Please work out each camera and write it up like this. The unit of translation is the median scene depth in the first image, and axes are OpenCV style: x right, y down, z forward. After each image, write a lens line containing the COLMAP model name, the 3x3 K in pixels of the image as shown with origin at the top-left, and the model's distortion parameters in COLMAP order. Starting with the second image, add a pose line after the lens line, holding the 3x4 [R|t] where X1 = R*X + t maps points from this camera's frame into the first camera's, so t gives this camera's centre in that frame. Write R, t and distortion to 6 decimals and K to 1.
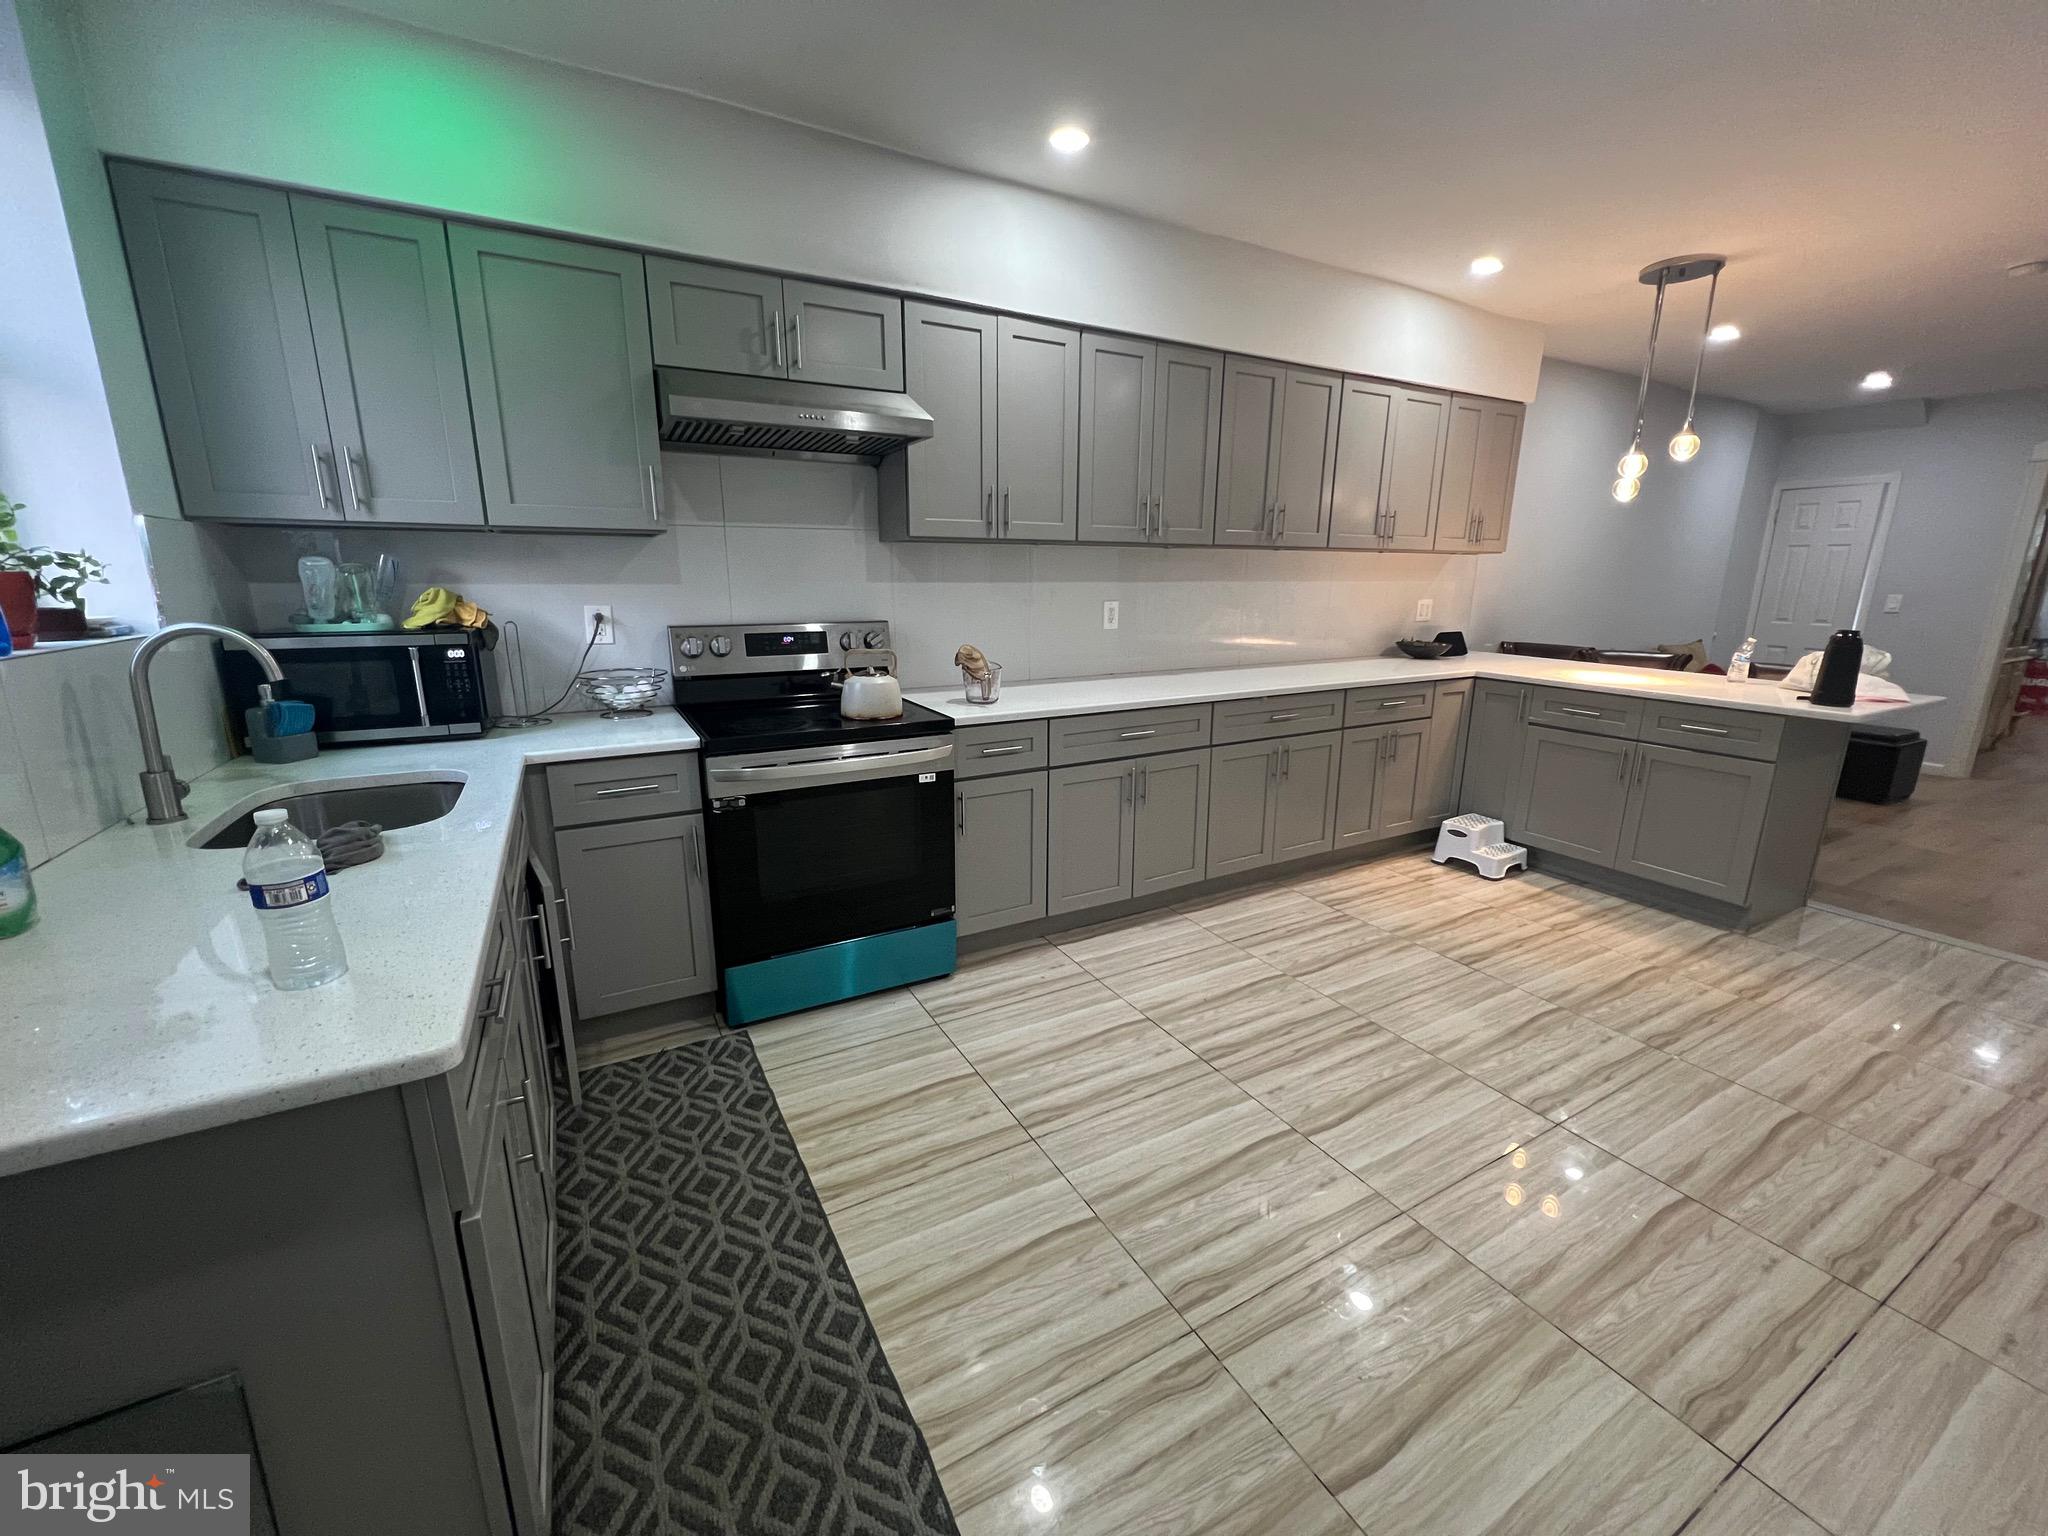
lens RADIAL K [[817.7, 0, 1020.1], [0, 817.7, 768.8], [0, 0, 1]] dist [0.000189, 0.000194]
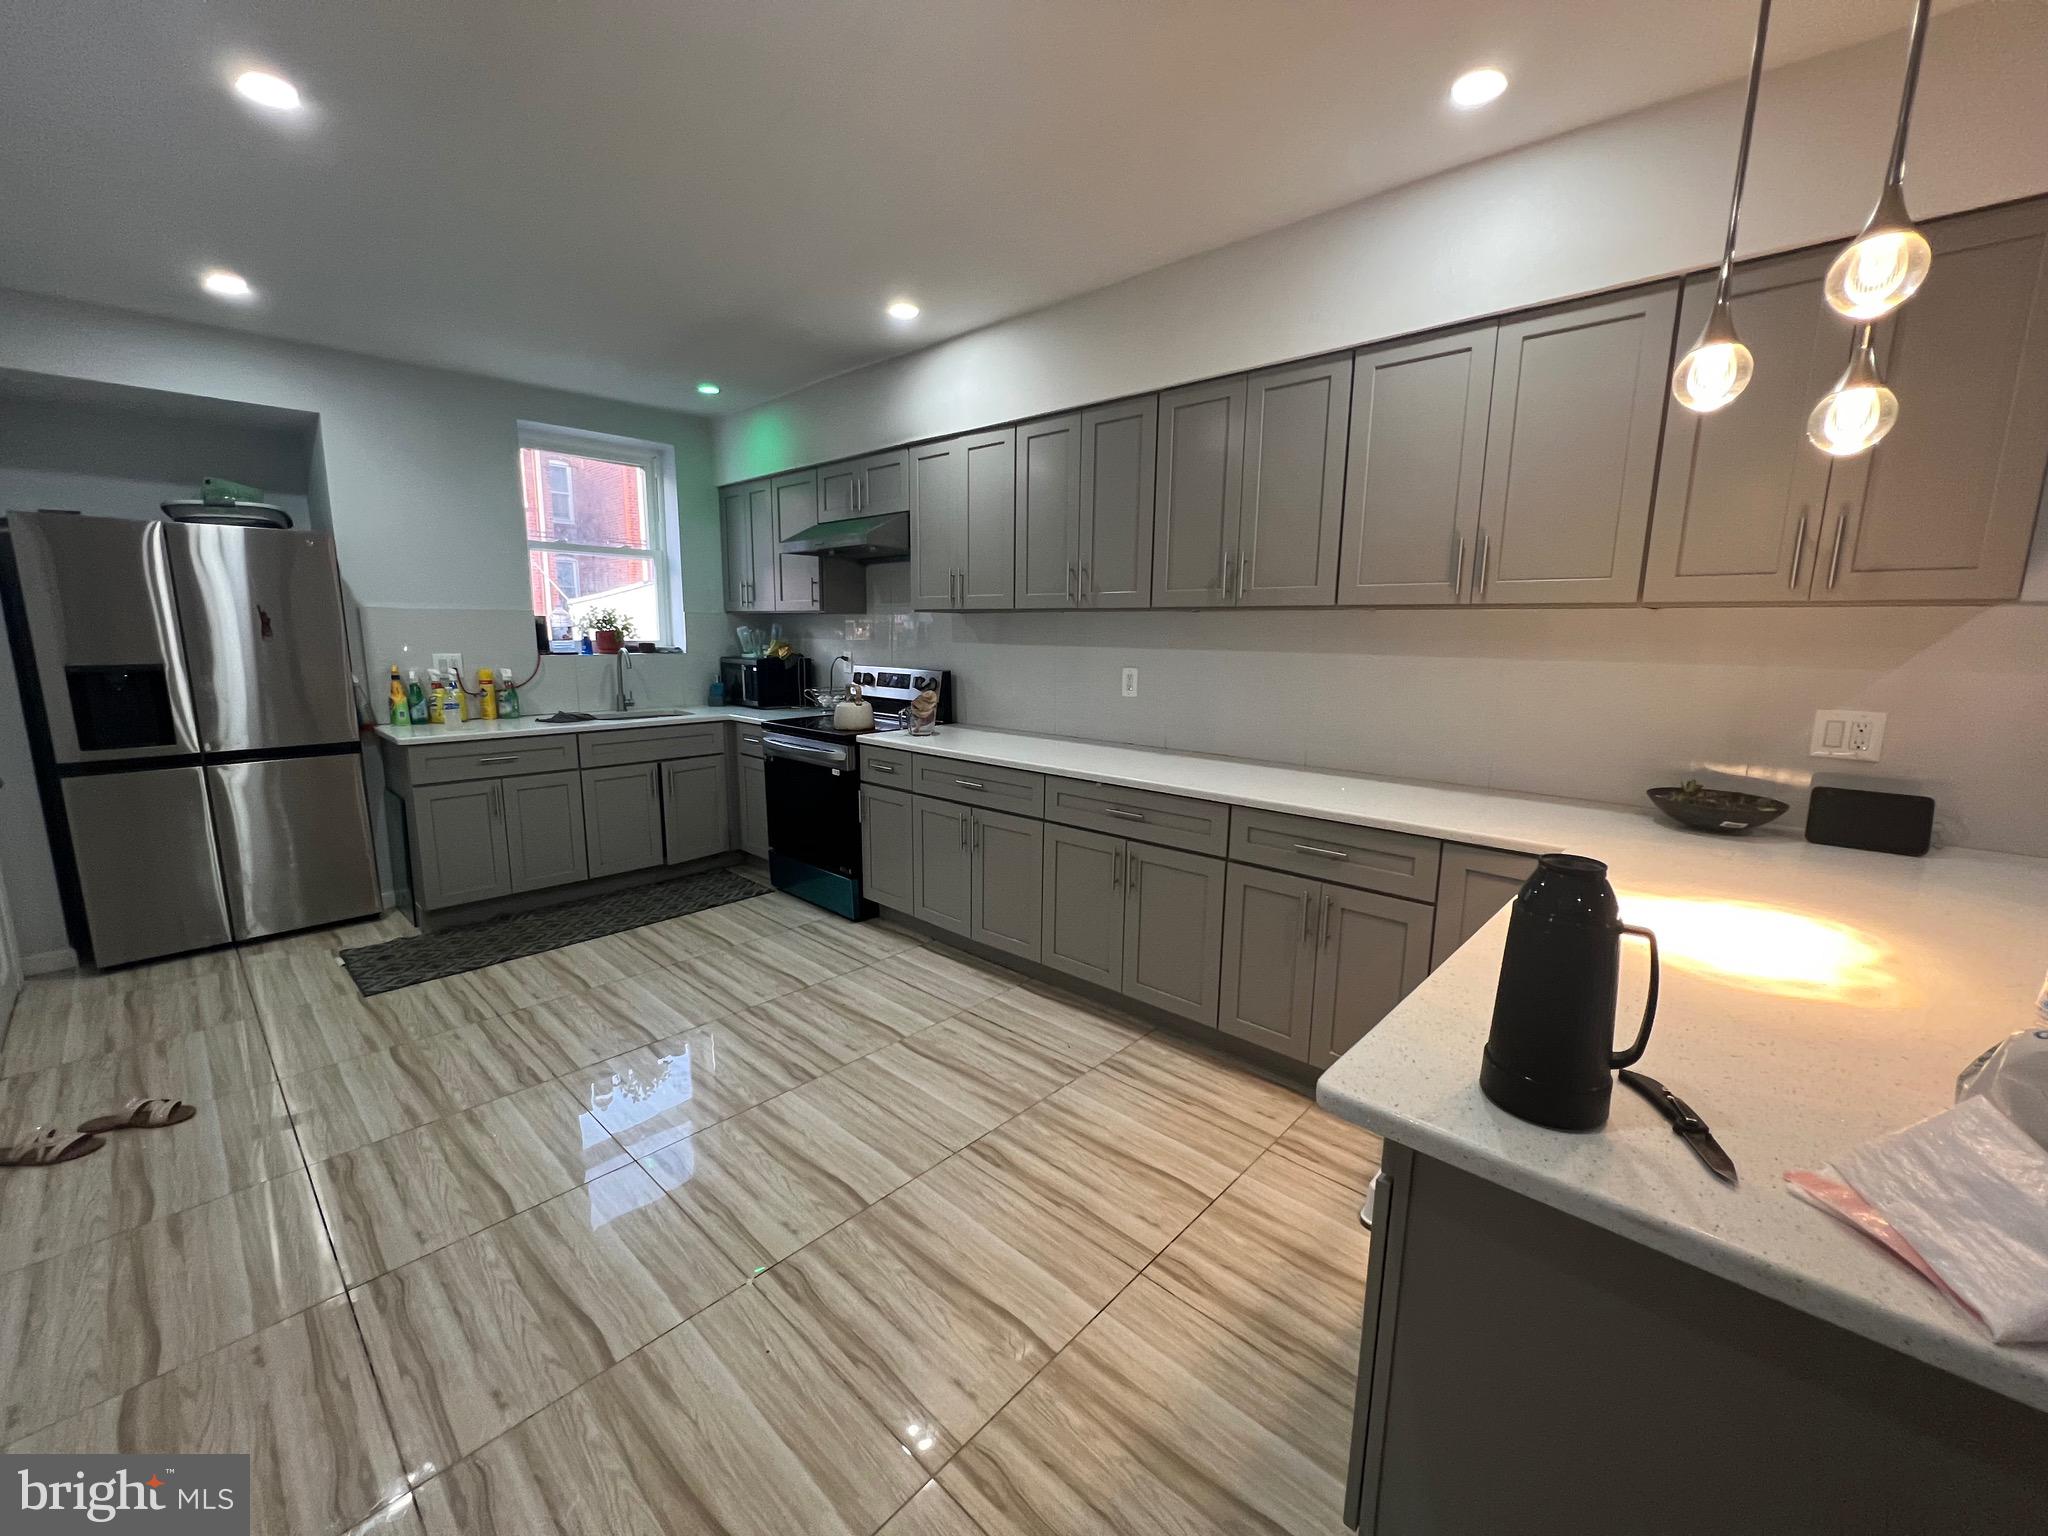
lens RADIAL K [[817.7, 0, 1021.5], [0, 817.7, 767.5], [0, 0, 1]] dist [0.000189, 0.000194]
pose [[0.309755, 0.159247, -0.937386, 1.213467], [-0.230870, 0.968968, 0.088322, -0.181035], [0.922362, 0.189057, 0.336908, 0.717753]]
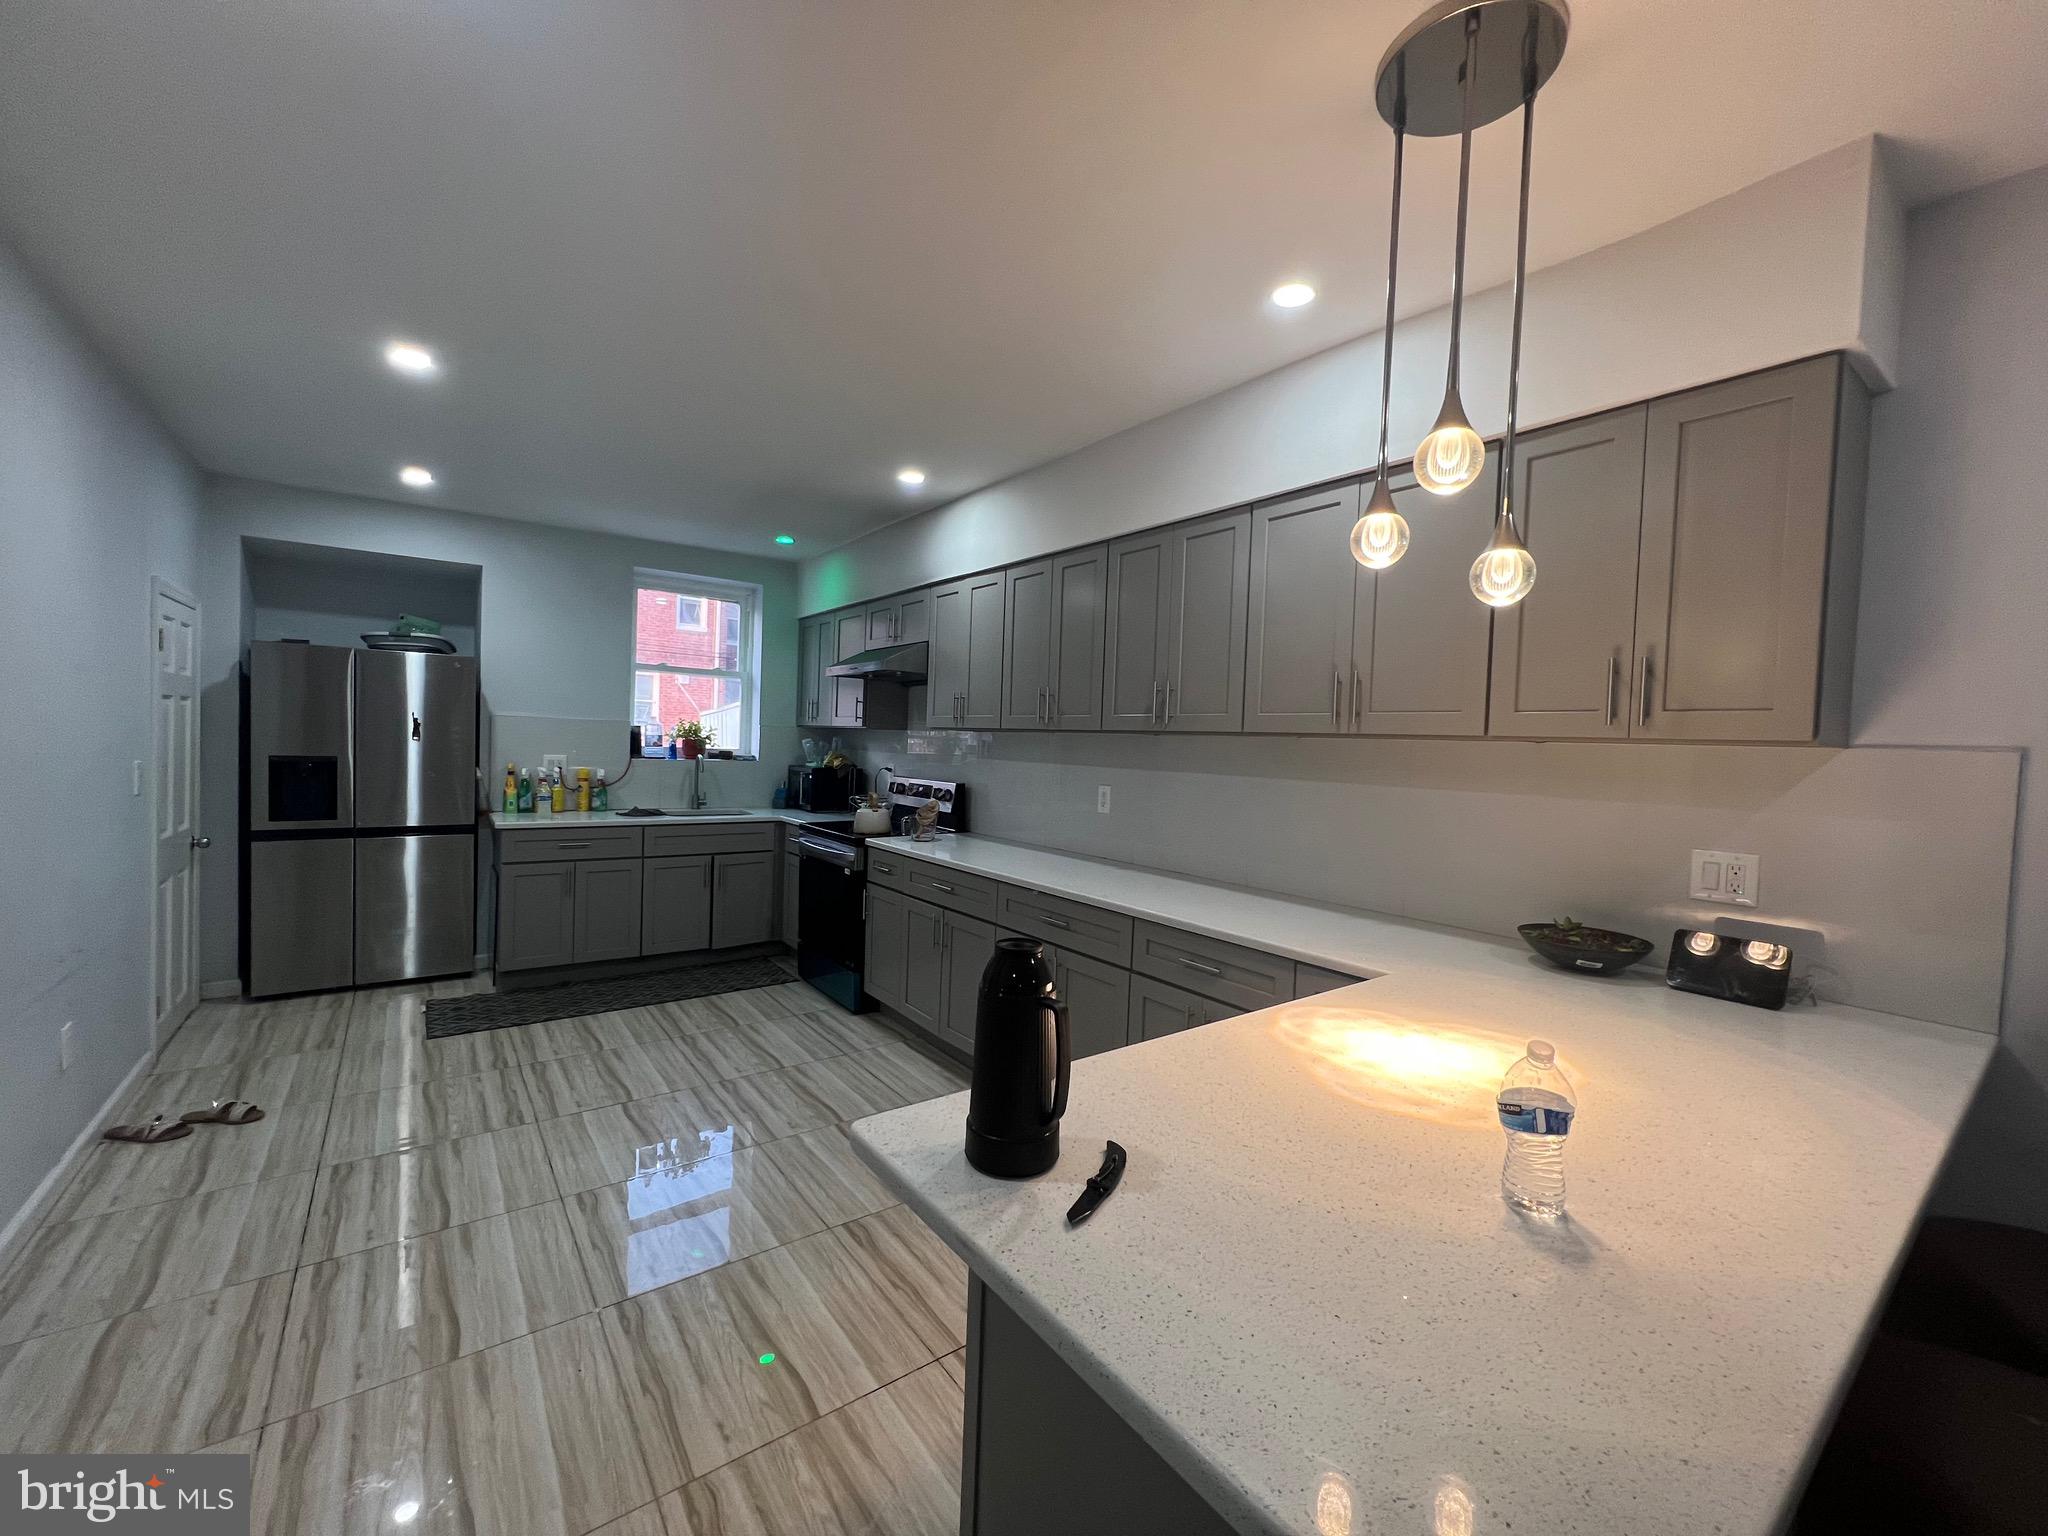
lens RADIAL K [[817.7, 0, 1020.9], [0, 817.7, 767.0], [0, 0, 1]] dist [0.000189, 0.000194]
pose [[0.133982, 0.030468, -0.990515, 1.351342], [-0.265845, 0.963995, -0.006307, -0.238073], [0.954660, 0.264168, 0.137257, 0.930835]]
